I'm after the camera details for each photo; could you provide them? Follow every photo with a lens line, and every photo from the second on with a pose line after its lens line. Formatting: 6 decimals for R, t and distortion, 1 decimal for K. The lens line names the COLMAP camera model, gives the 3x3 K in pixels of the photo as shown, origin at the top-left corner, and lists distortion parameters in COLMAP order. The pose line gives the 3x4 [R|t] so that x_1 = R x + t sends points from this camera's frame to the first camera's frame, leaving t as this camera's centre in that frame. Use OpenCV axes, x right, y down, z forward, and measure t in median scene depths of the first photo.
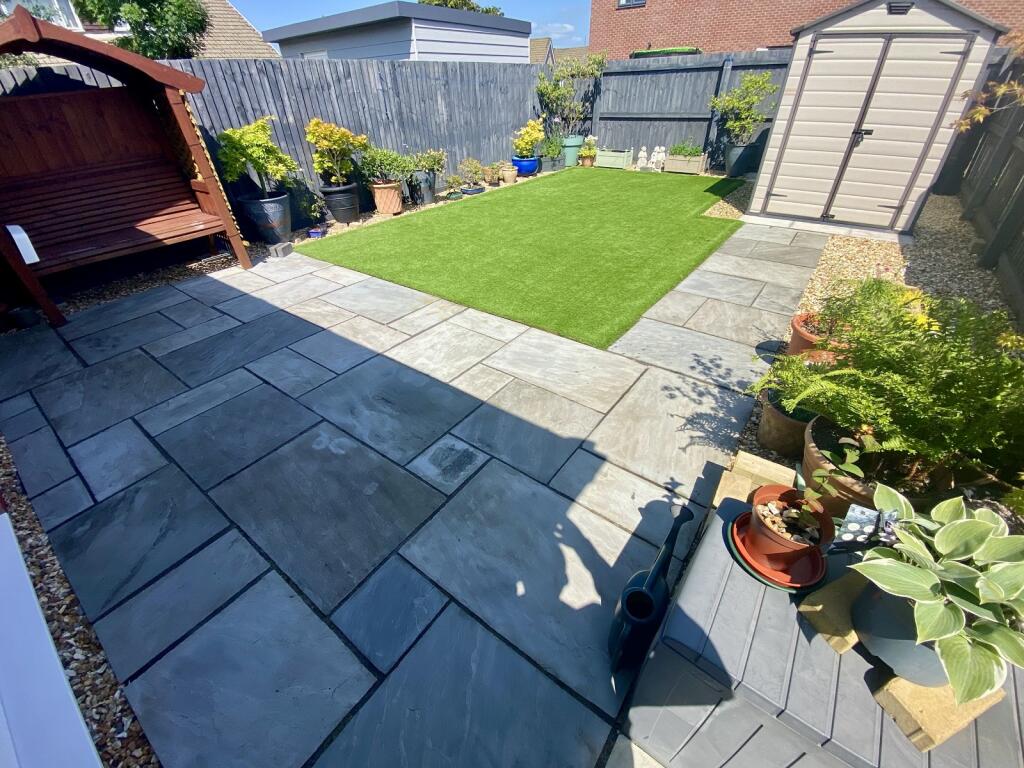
lens RADIAL K [[415.7, 0, 510.2], [0, 415.7, 381.6], [0, 0, 1]] dist [0.018052, -0.020192]
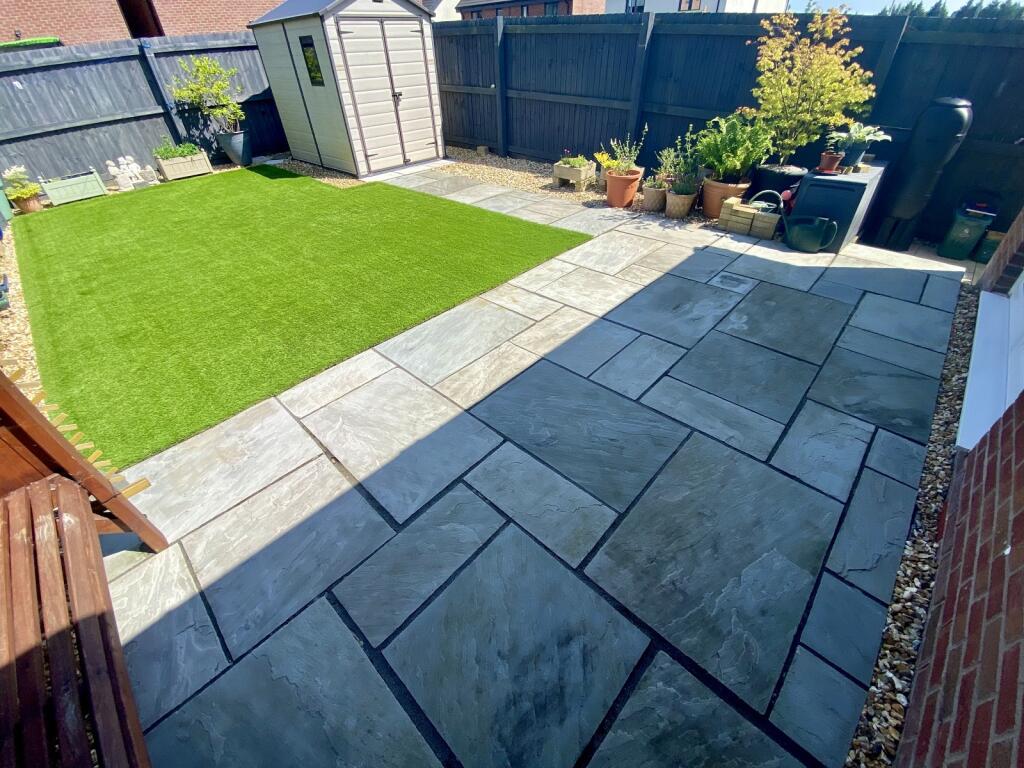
lens RADIAL K [[415.7, 0, 510.2], [0, 415.7, 381.6], [0, 0, 1]] dist [0.018052, -0.020192]
pose [[0.119263, -0.603219, 0.788608, -1.158863], [0.600496, 0.676361, 0.426545, -0.494437], [-0.790684, 0.422684, 0.442896, 0.753112]]
